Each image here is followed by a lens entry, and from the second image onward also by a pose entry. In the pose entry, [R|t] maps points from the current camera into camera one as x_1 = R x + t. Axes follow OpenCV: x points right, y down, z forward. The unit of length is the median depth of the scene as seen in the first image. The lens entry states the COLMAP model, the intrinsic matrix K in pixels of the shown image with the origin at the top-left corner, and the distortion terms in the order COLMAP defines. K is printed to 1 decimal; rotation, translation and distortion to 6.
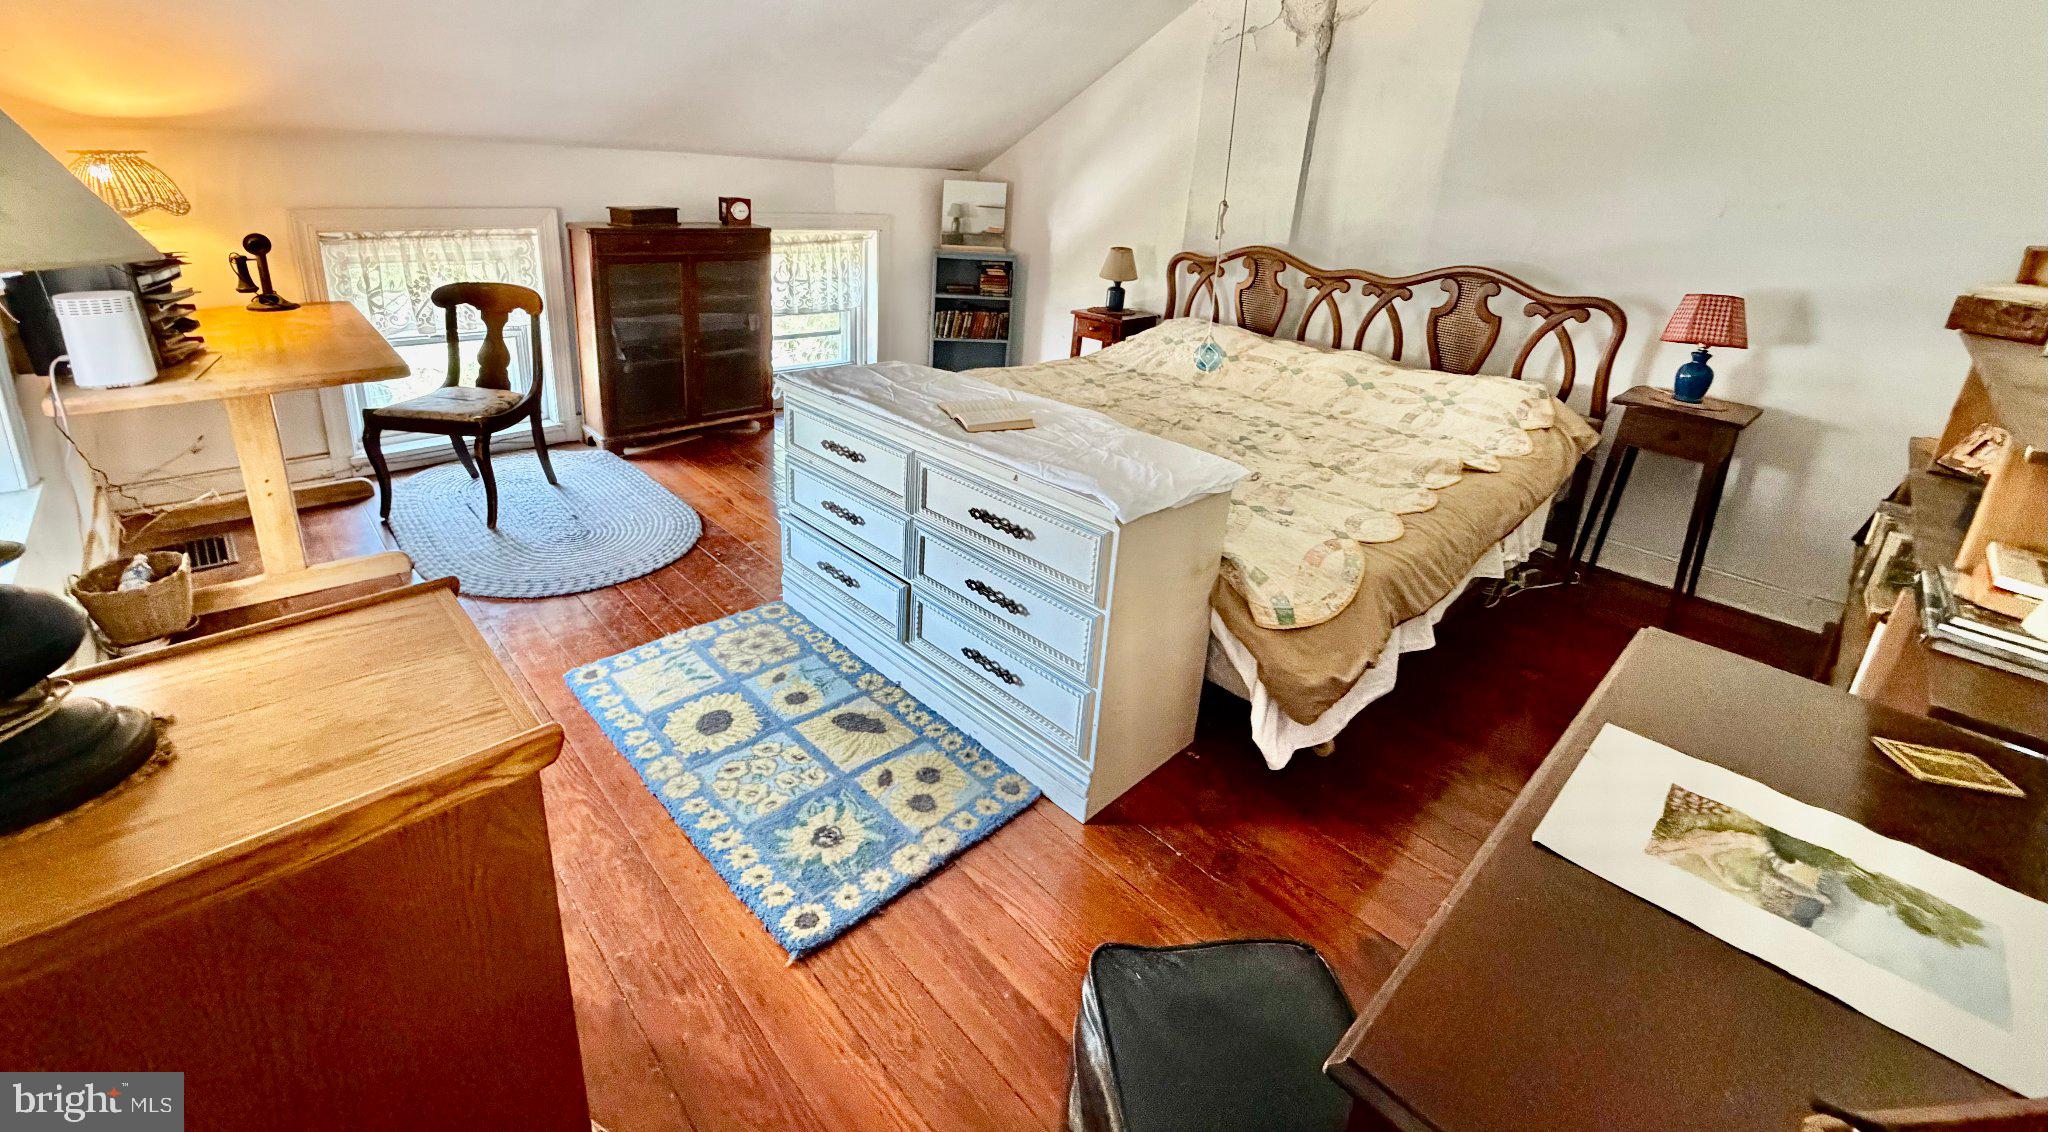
lens RADIAL K [[855.2, 0, 976.8], [0, 855.2, 427.7], [0, 0, 1]] dist [0.000831, 0.000152]
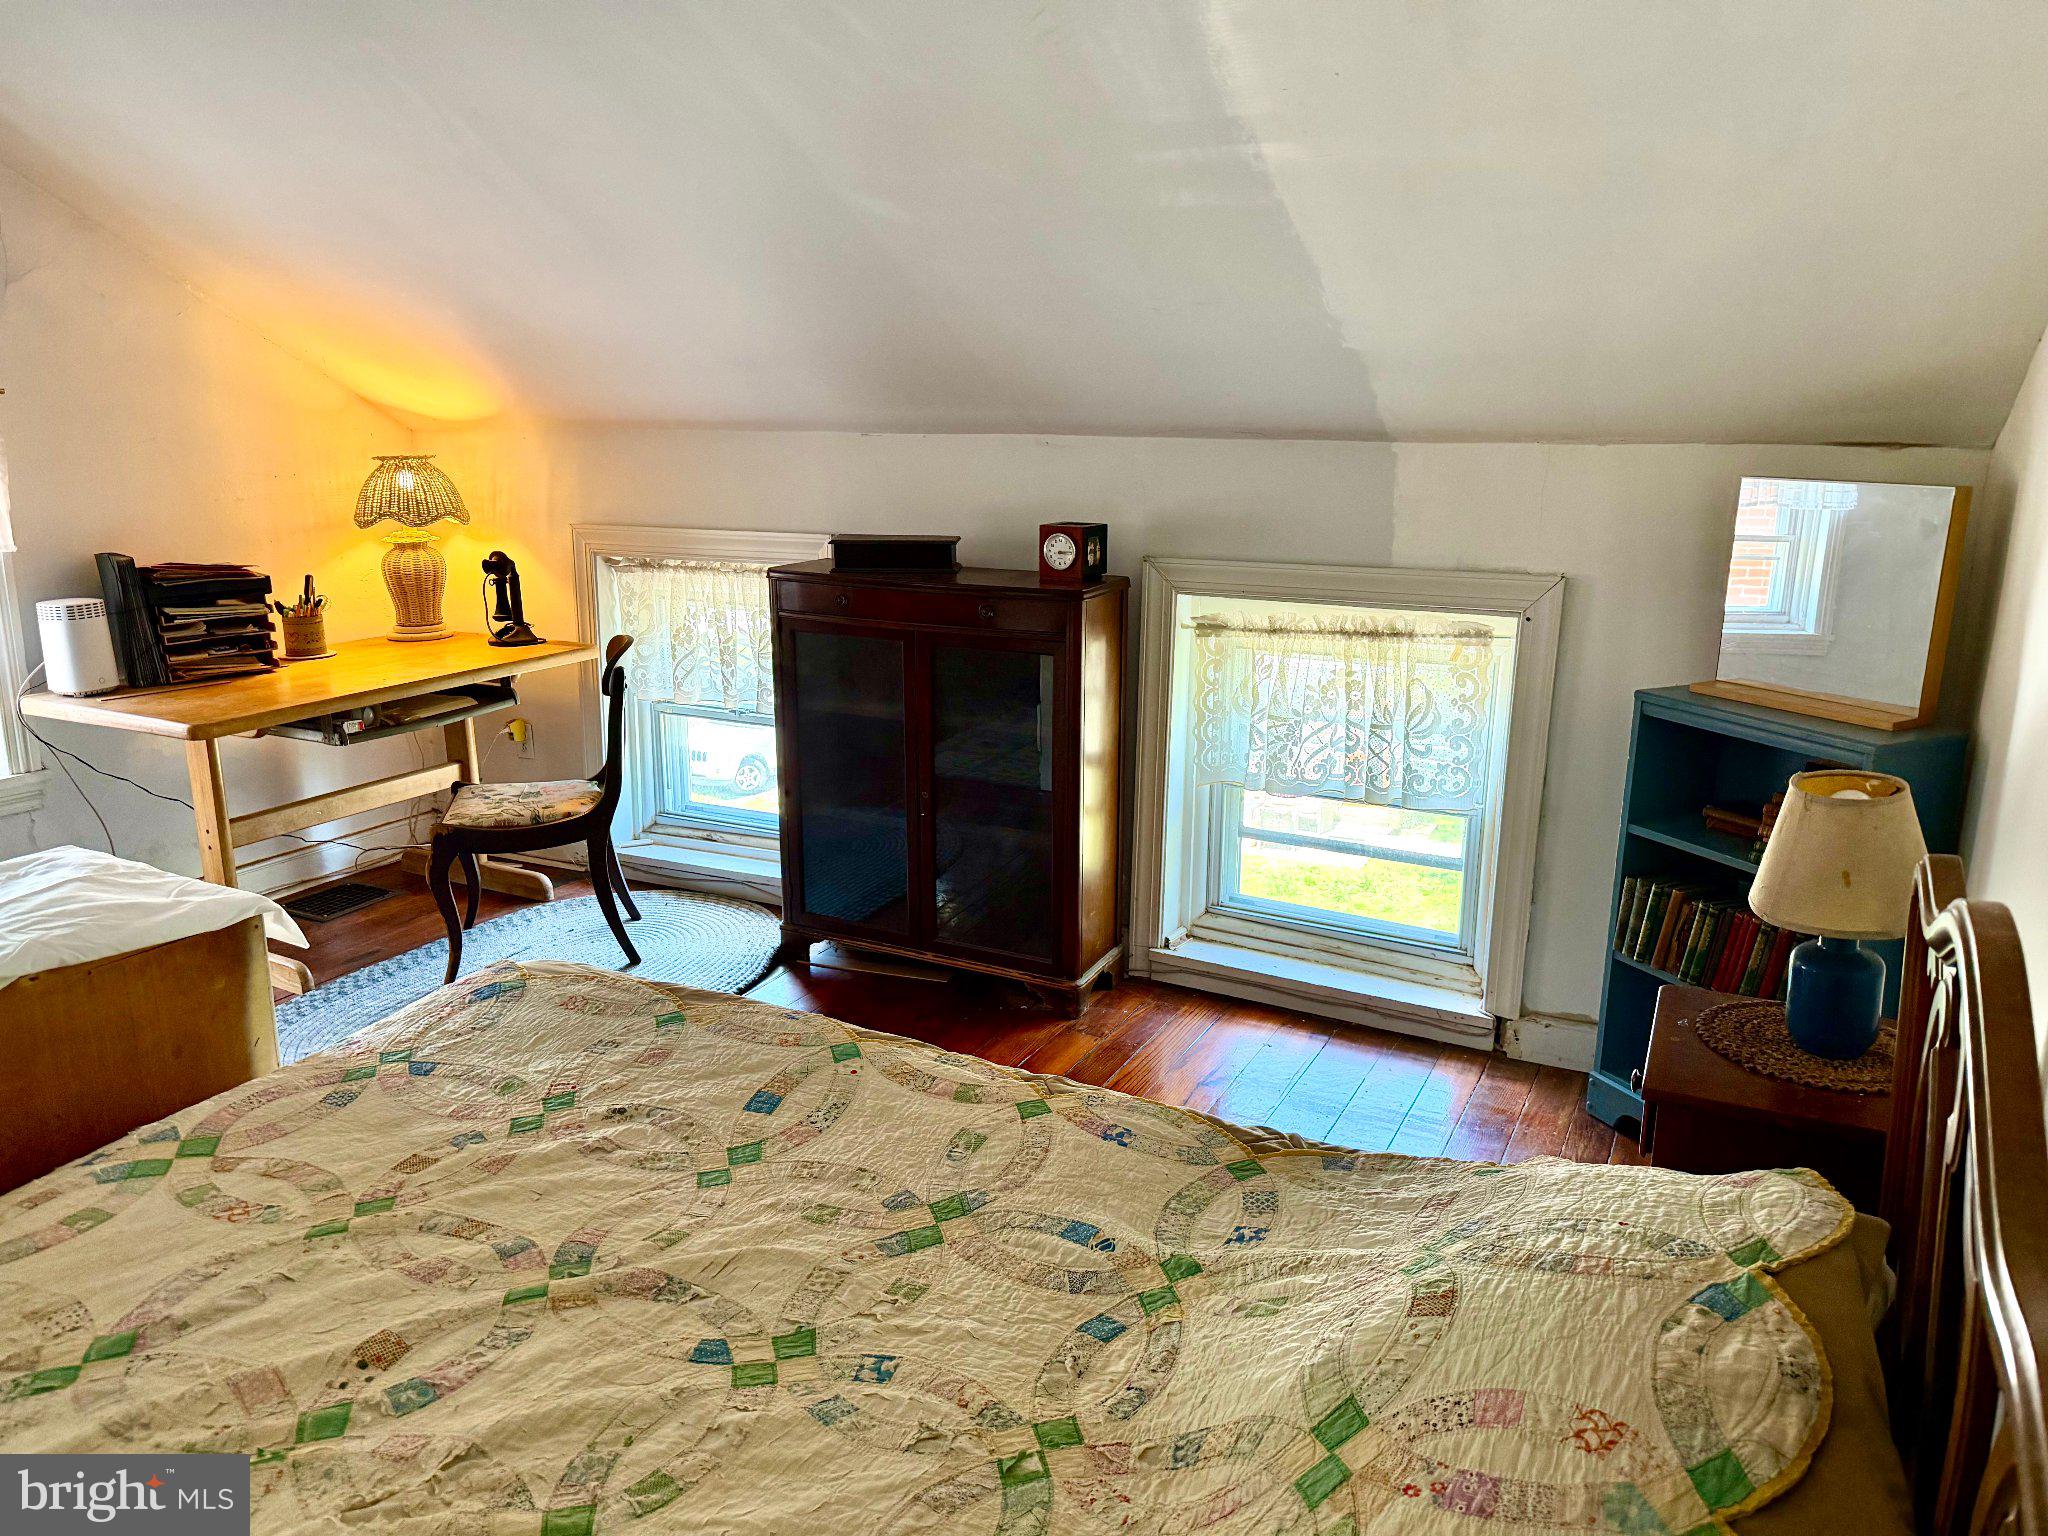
lens RADIAL K [[1429.2, 0, 1012.7], [0, 1429.2, 768.2], [0, 0, 1]] dist [0.062356, -0.072877]
pose [[0.339187, 0.173995, -0.924488, 0.400806], [-0.260681, 0.961645, 0.085347, -0.172150], [0.903879, 0.212048, 0.371535, 0.615516]]
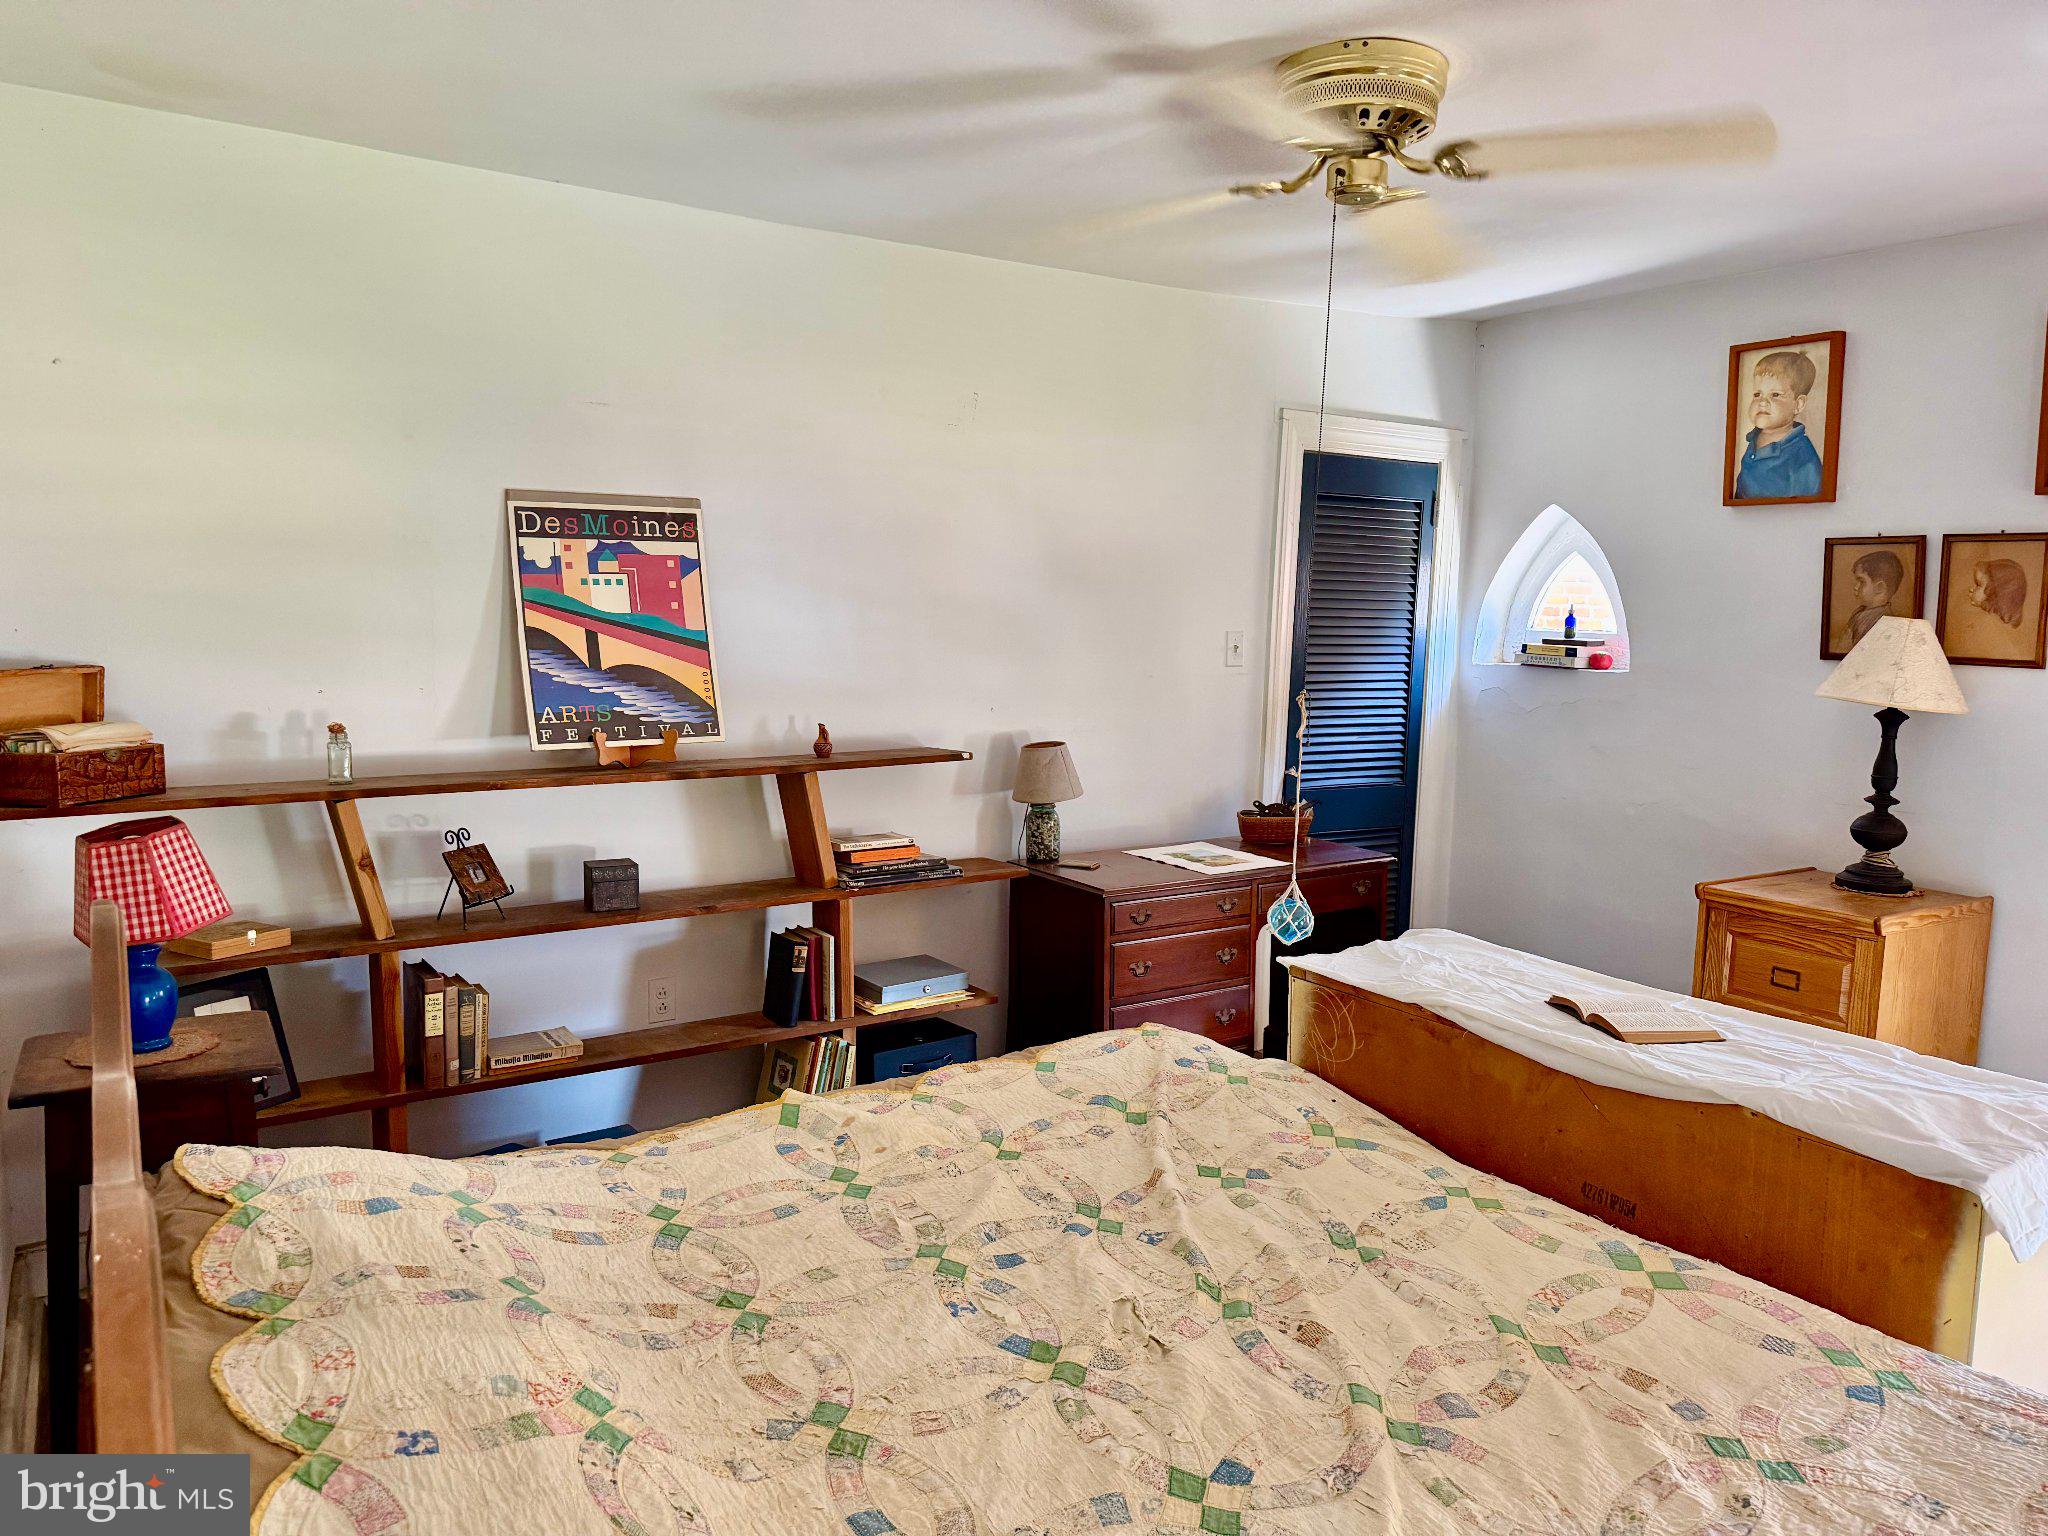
lens RADIAL K [[1429.2, 0, 1014.8], [0, 1429.2, 756.2], [0, 0, 1]] dist [0.062356, -0.072877]
pose [[-0.983724, -0.086951, 0.157248, 0.146450], [-0.018247, 0.918937, 0.393981, -0.289764], [-0.178758, 0.384699, -0.905567, 0.928539]]
